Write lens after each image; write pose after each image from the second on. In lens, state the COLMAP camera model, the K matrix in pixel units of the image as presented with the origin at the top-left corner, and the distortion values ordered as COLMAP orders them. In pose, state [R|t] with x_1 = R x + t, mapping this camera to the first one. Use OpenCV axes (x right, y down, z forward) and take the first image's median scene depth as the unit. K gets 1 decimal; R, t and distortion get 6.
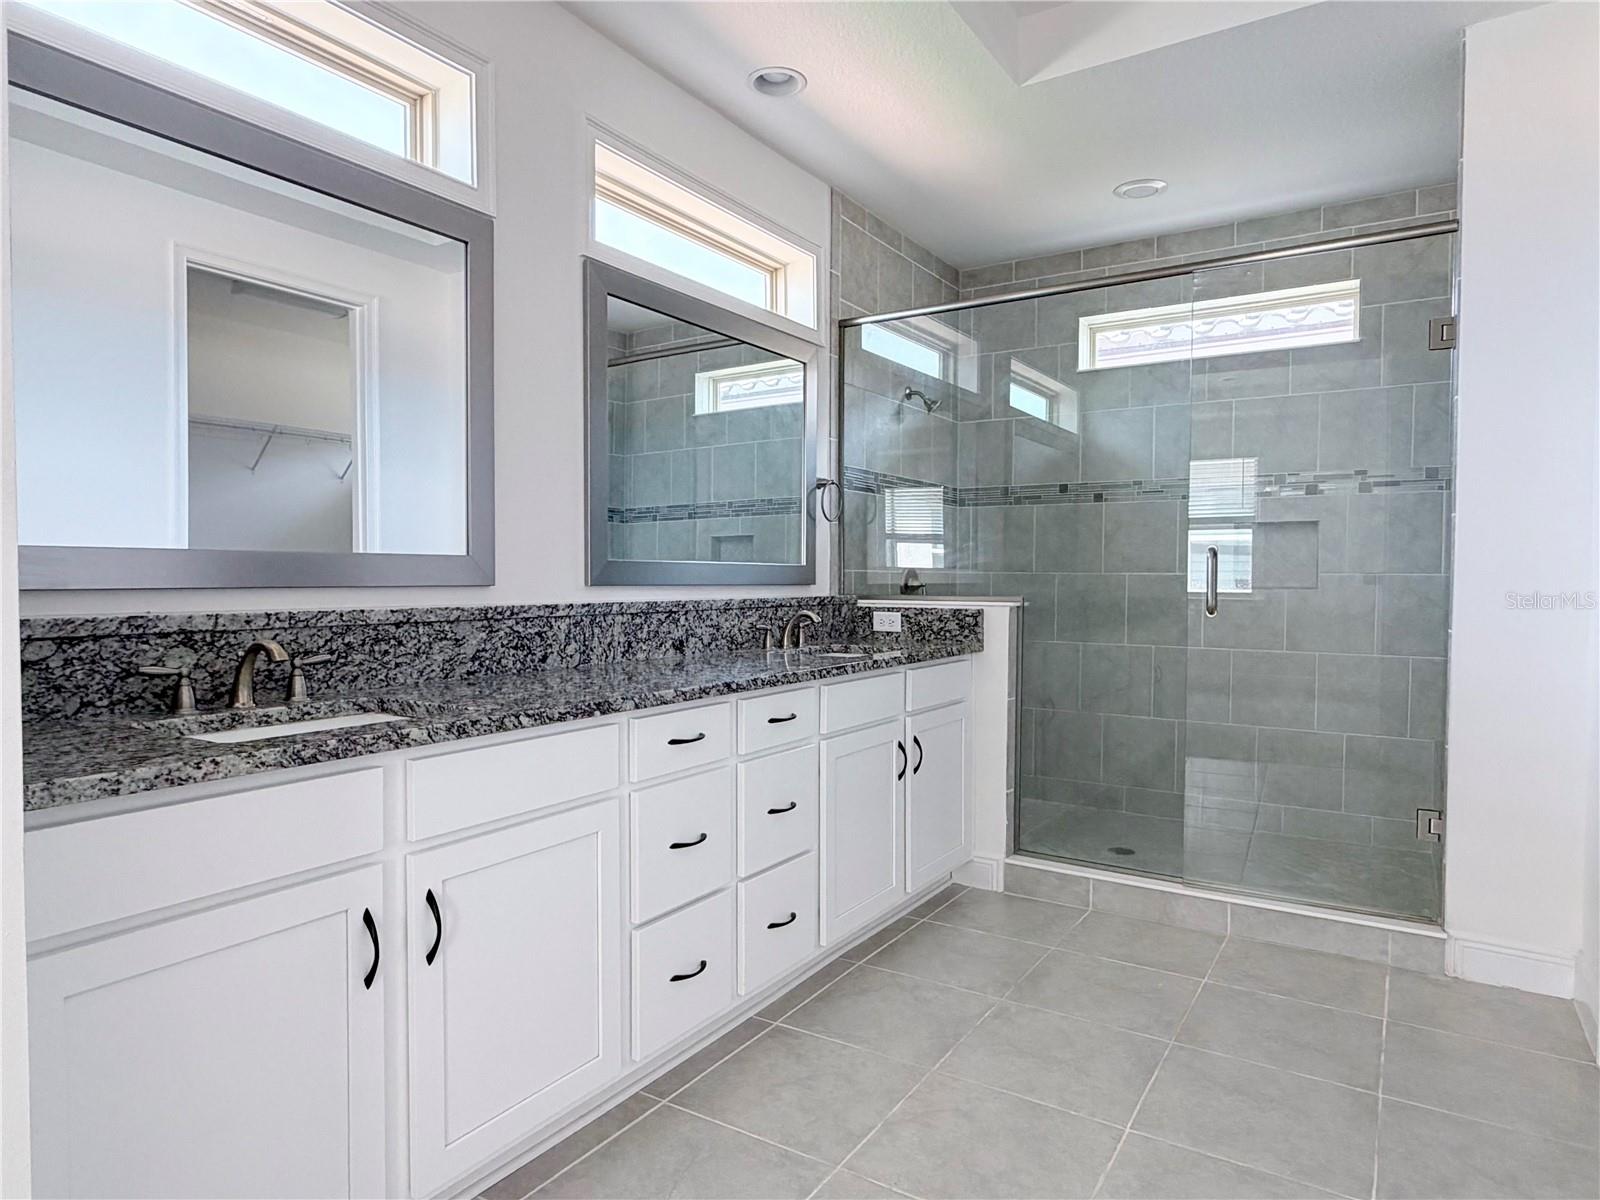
lens RADIAL K [[972.9, 0, 800.0], [0, 972.9, 600.0], [0, 0, 1]] dist [0.003723, 0.000253]
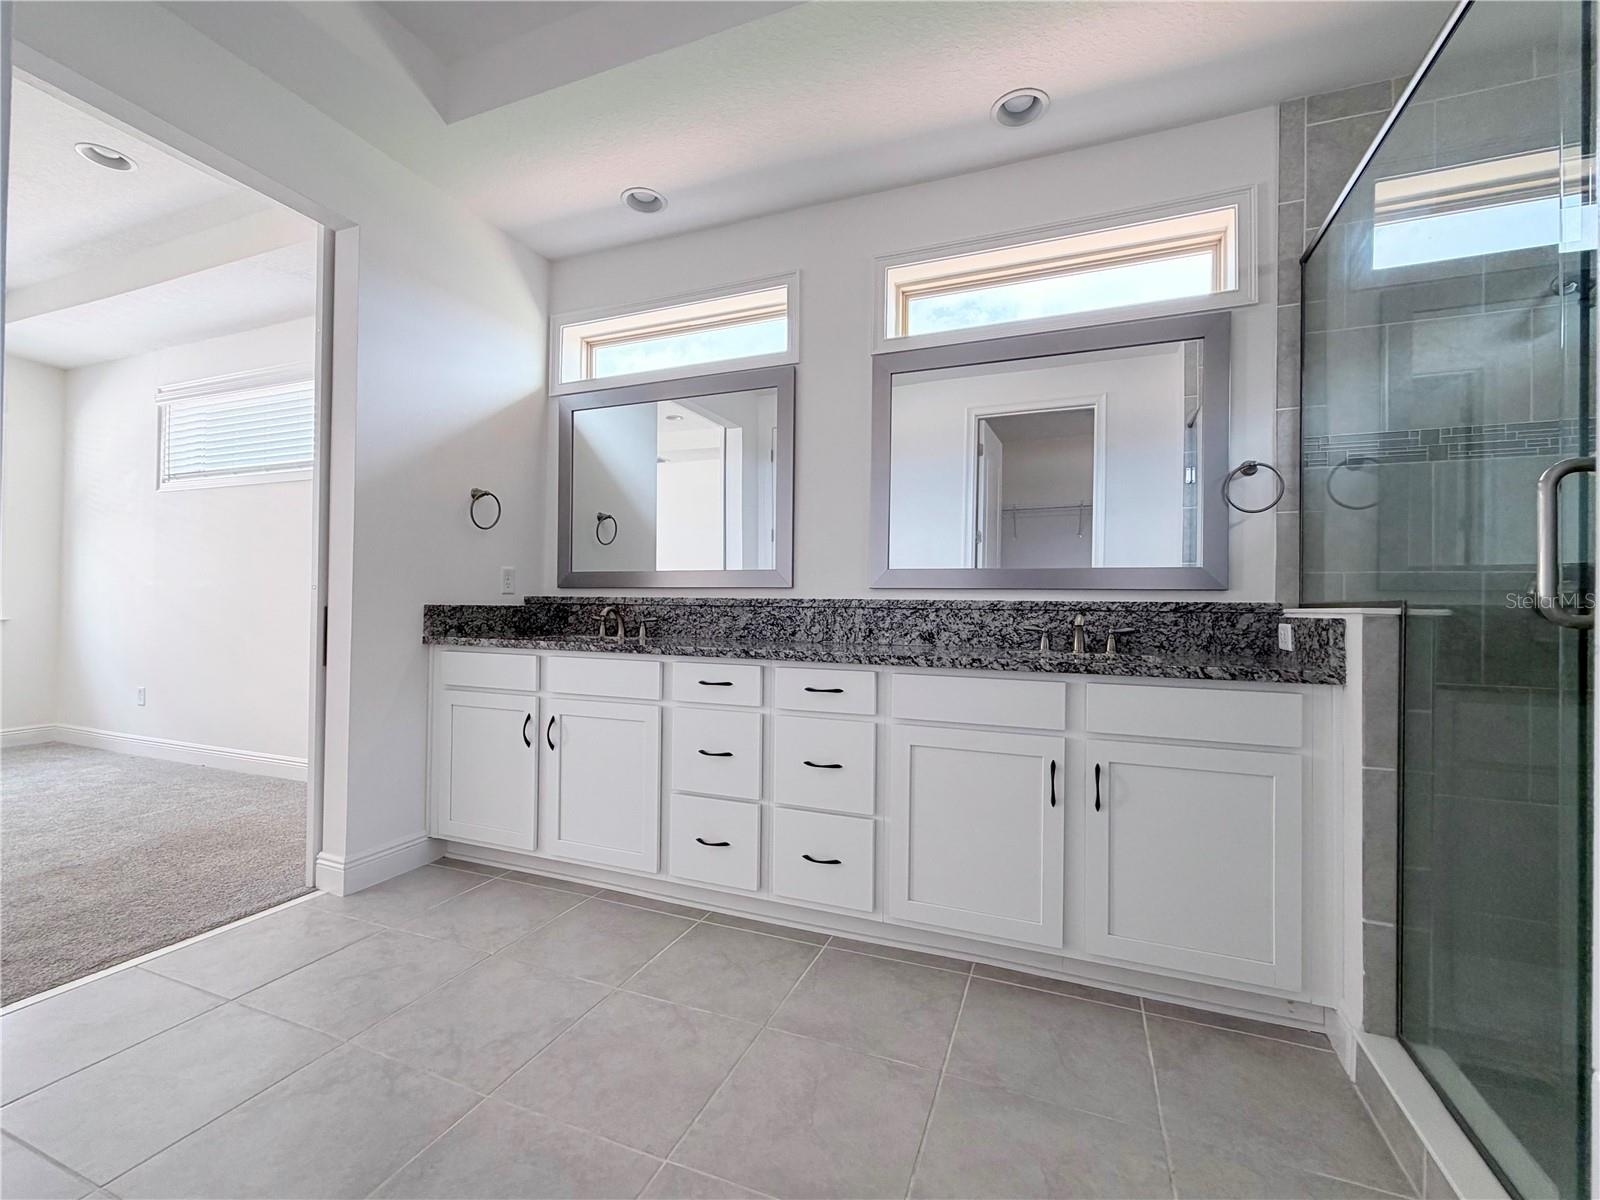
lens RADIAL K [[683.0, 0, 800.0], [0, 683.0, 600.0], [0, 0, 1]] dist [0.002085, 0.000200]
pose [[0.185445, -0.009664, -0.982607, 0.783162], [-0.036260, 0.999203, -0.016671, 0.023576], [0.981985, 0.038721, 0.184947, 0.779738]]
